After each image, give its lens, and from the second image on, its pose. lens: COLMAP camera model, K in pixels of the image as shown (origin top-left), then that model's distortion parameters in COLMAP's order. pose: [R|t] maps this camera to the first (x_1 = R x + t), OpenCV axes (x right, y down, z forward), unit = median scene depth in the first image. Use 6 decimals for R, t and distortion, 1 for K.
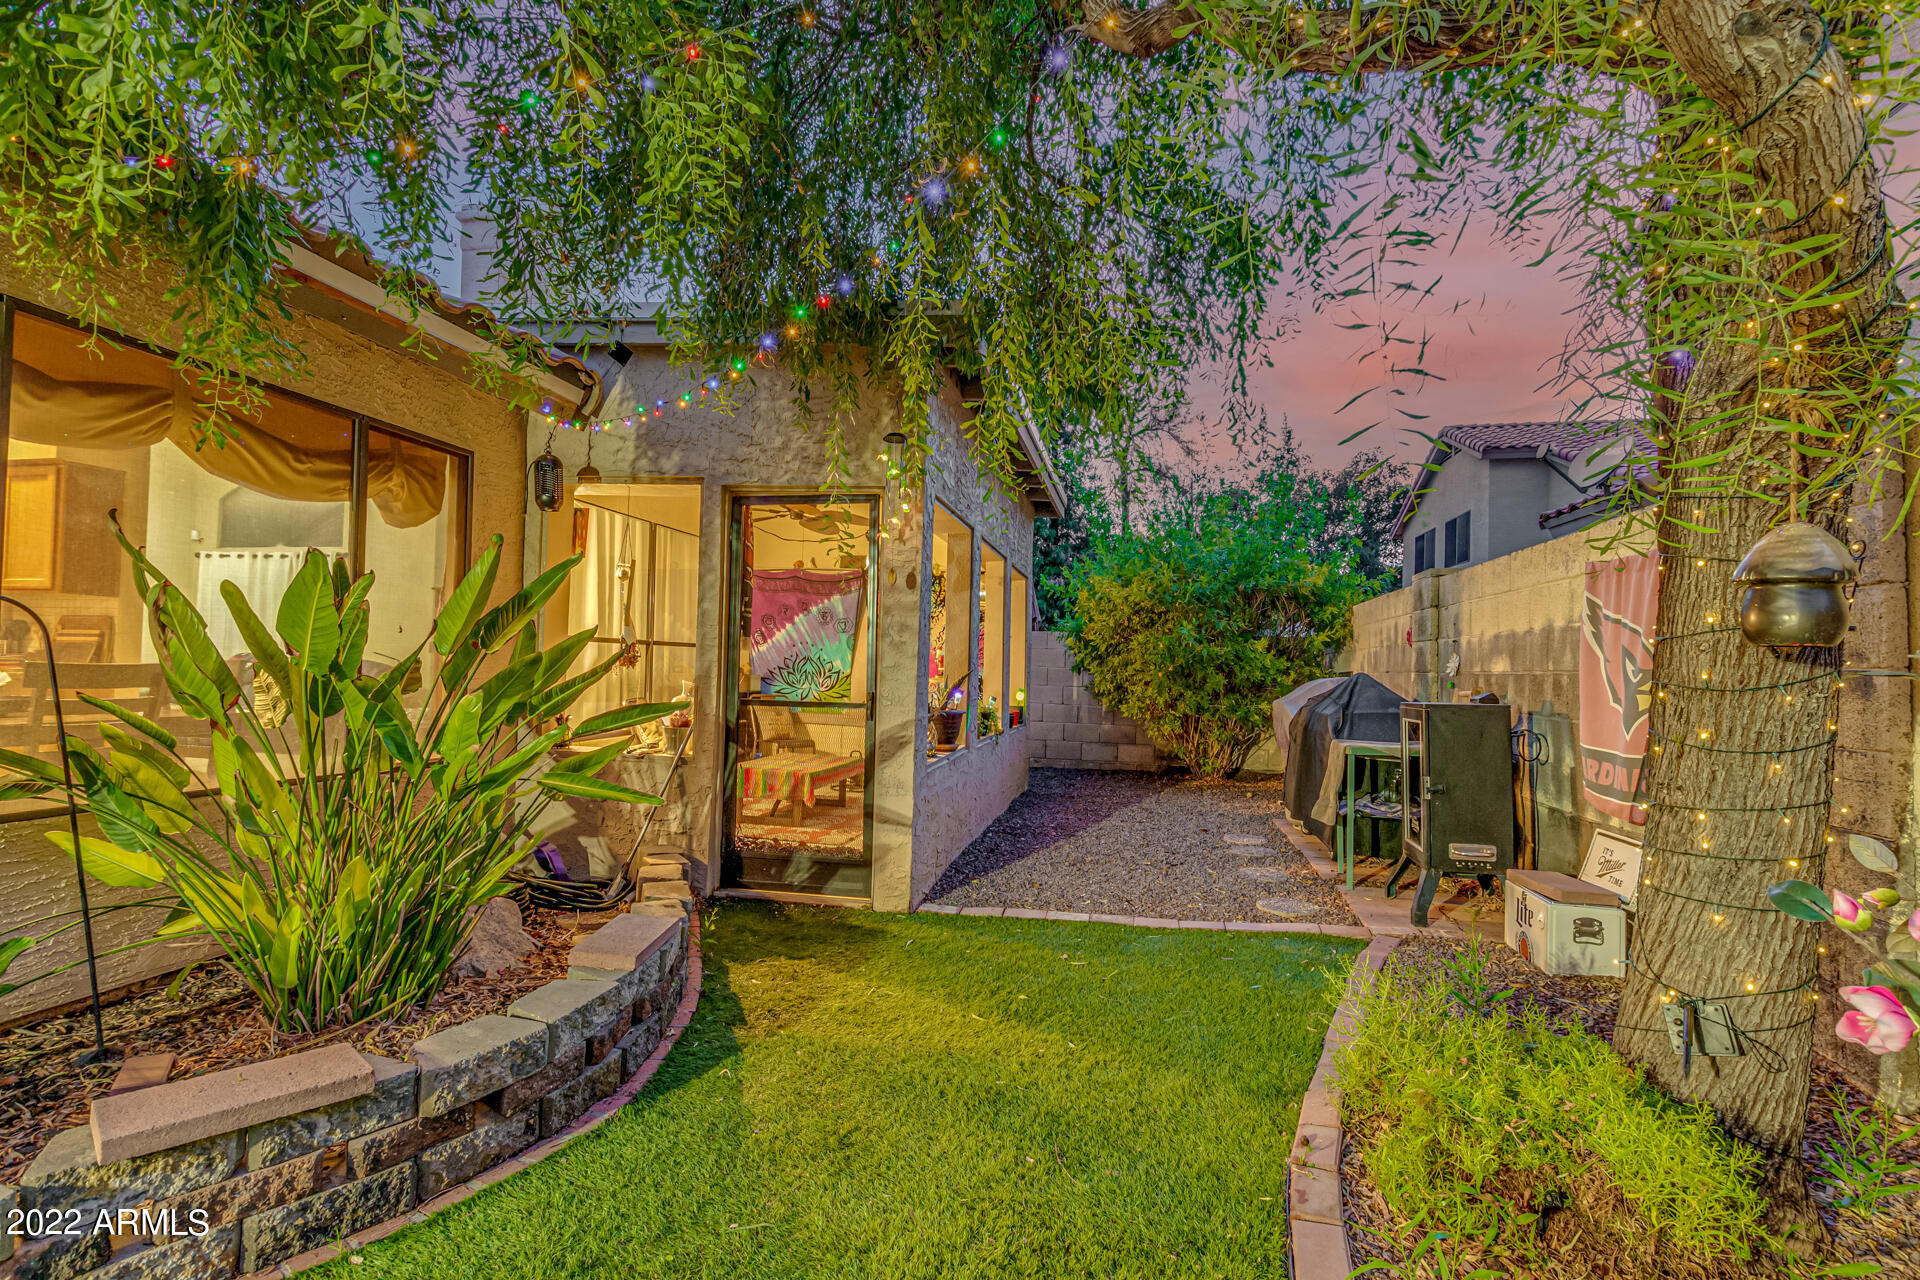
lens RADIAL K [[866.1, 0, 969.8], [0, 866.1, 638.8], [0, 0, 1]] dist [0.008923, -0.003416]
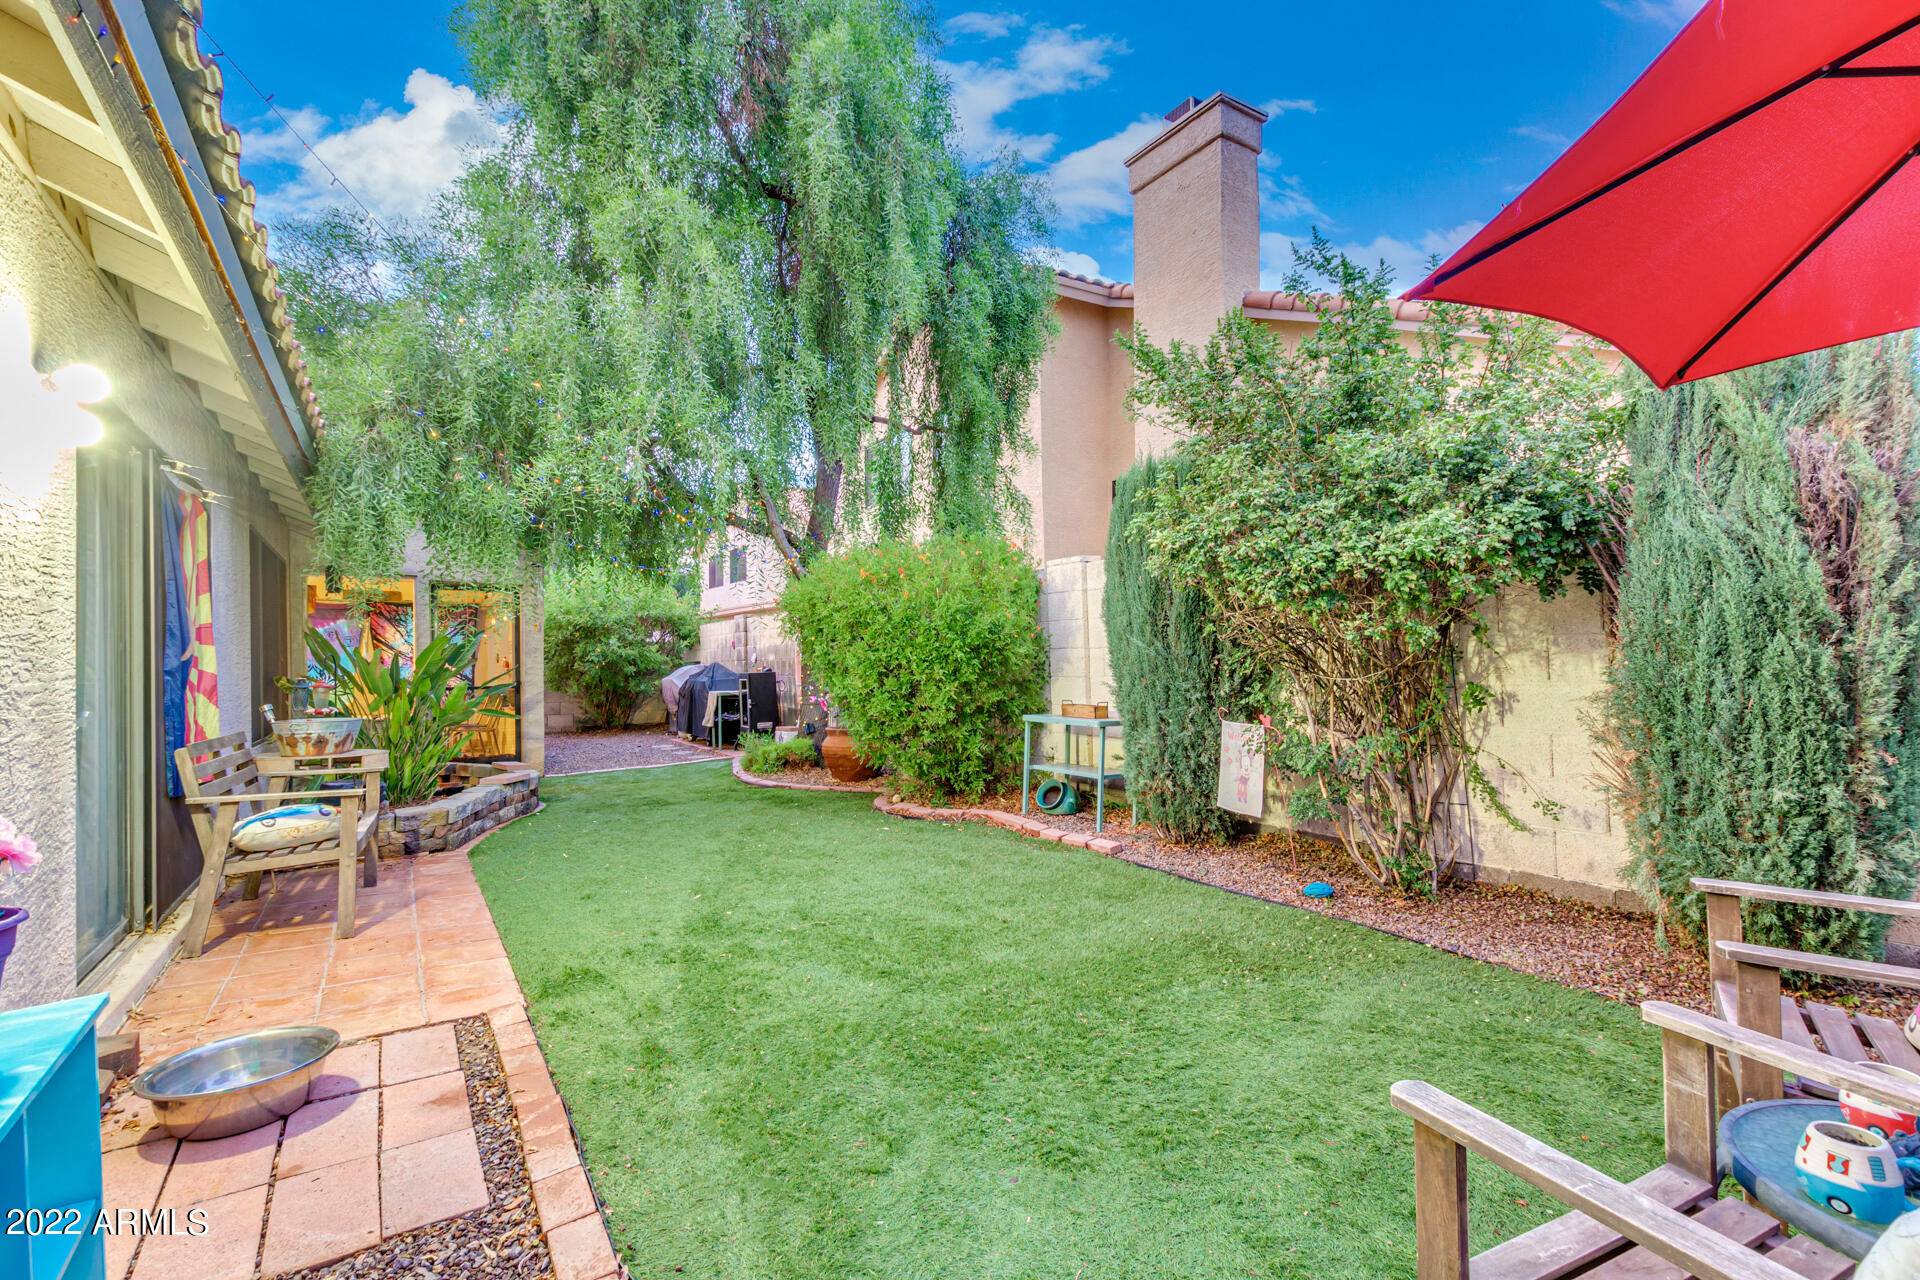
lens RADIAL K [[866.1, 0, 960.7], [0, 866.1, 643.4], [0, 0, 1]] dist [0.008923, -0.003416]
pose [[0.715882, -0.023763, 0.697817, -0.428332], [0.010477, 0.999674, 0.023293, -0.035702], [-0.698143, -0.009364, 0.715897, -0.675608]]
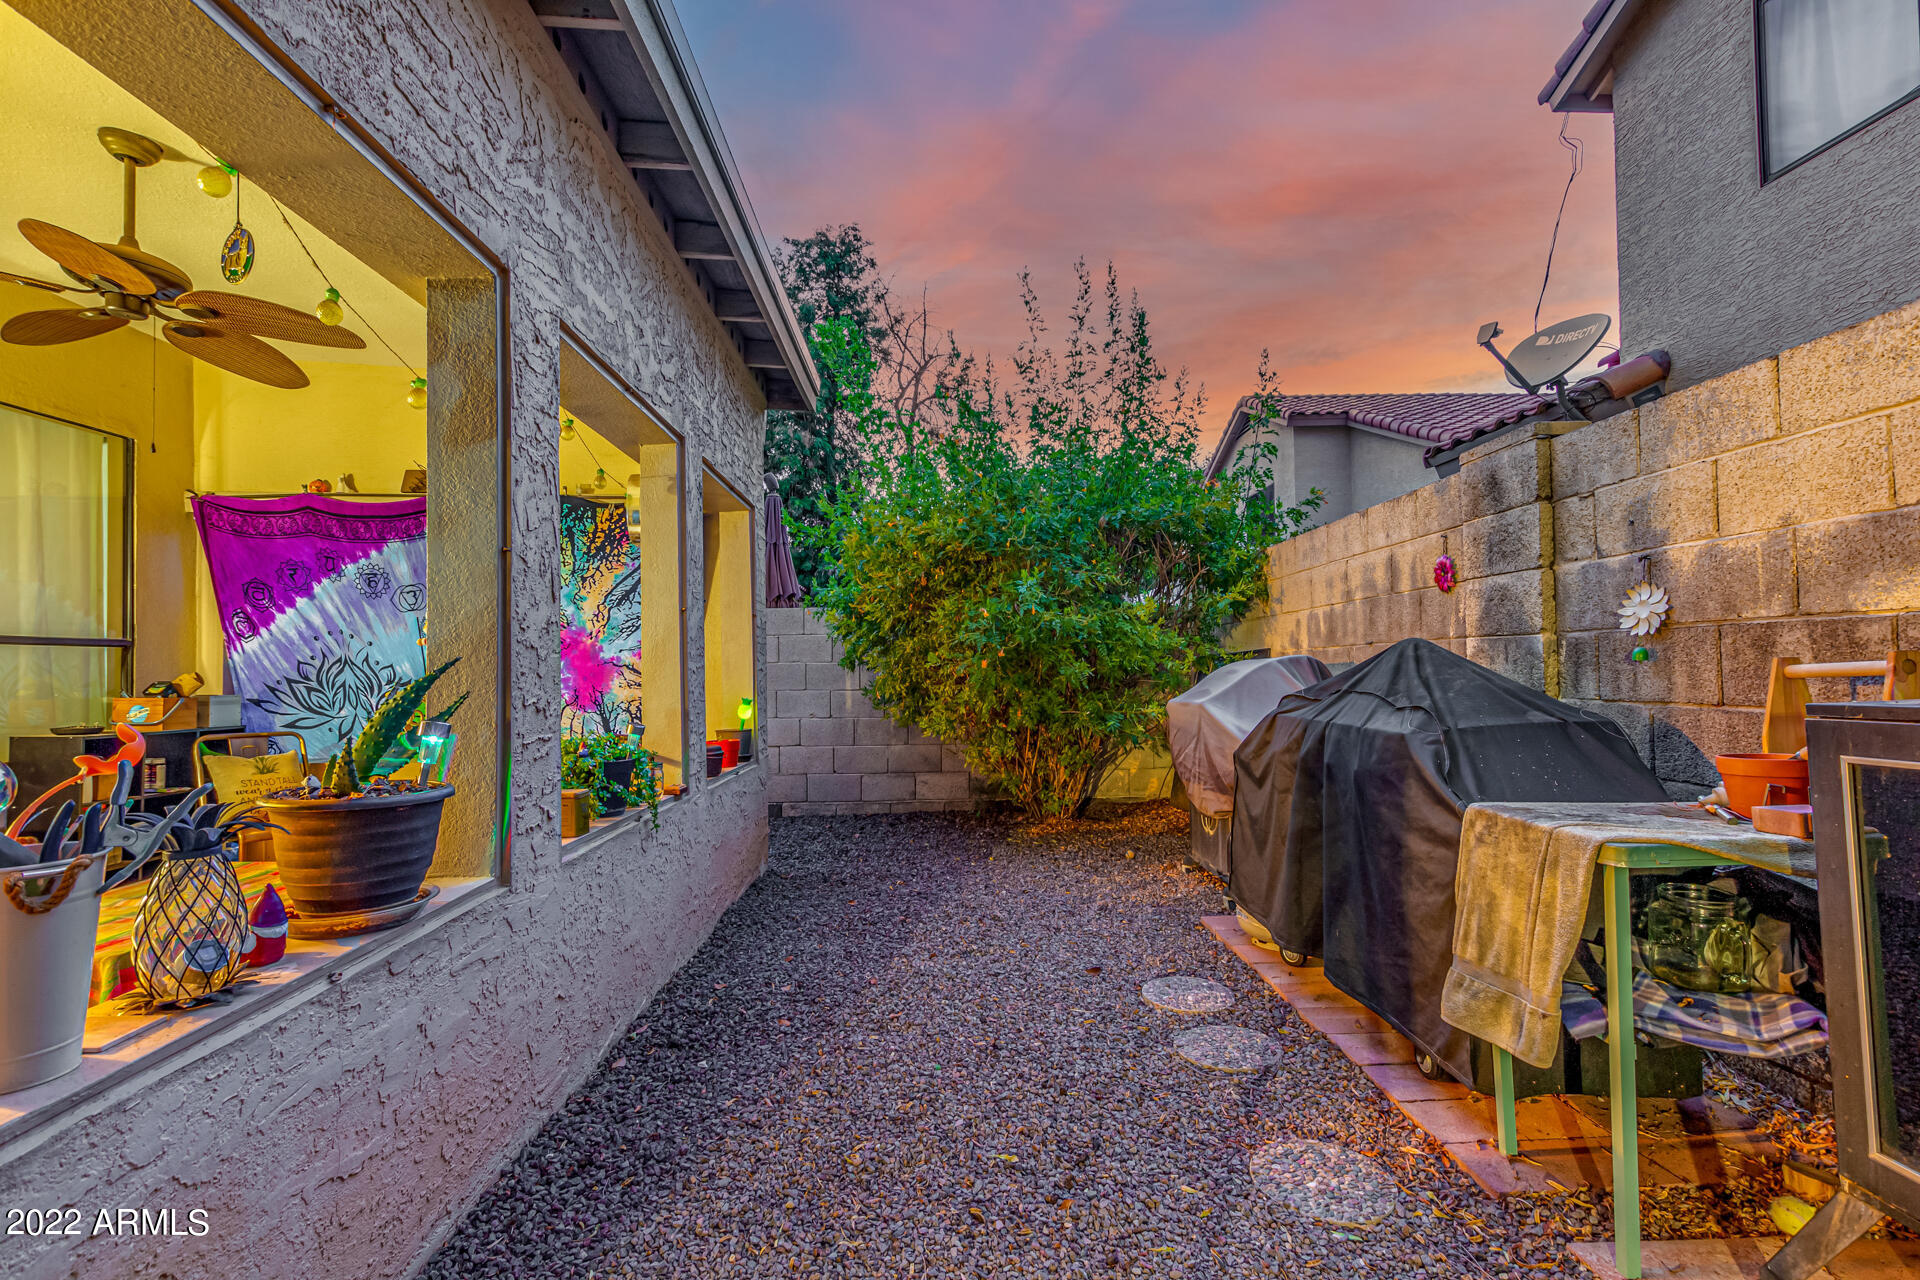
lens RADIAL K [[866.1, 0, 965.5], [0, 866.1, 645.1], [0, 0, 1]] dist [0.008923, -0.003416]
pose [[0.972205, -0.033008, 0.231791, 0.067419], [0.031846, 0.999454, 0.008751, 0.021269], [-0.231953, -0.001126, 0.972726, 0.405002]]
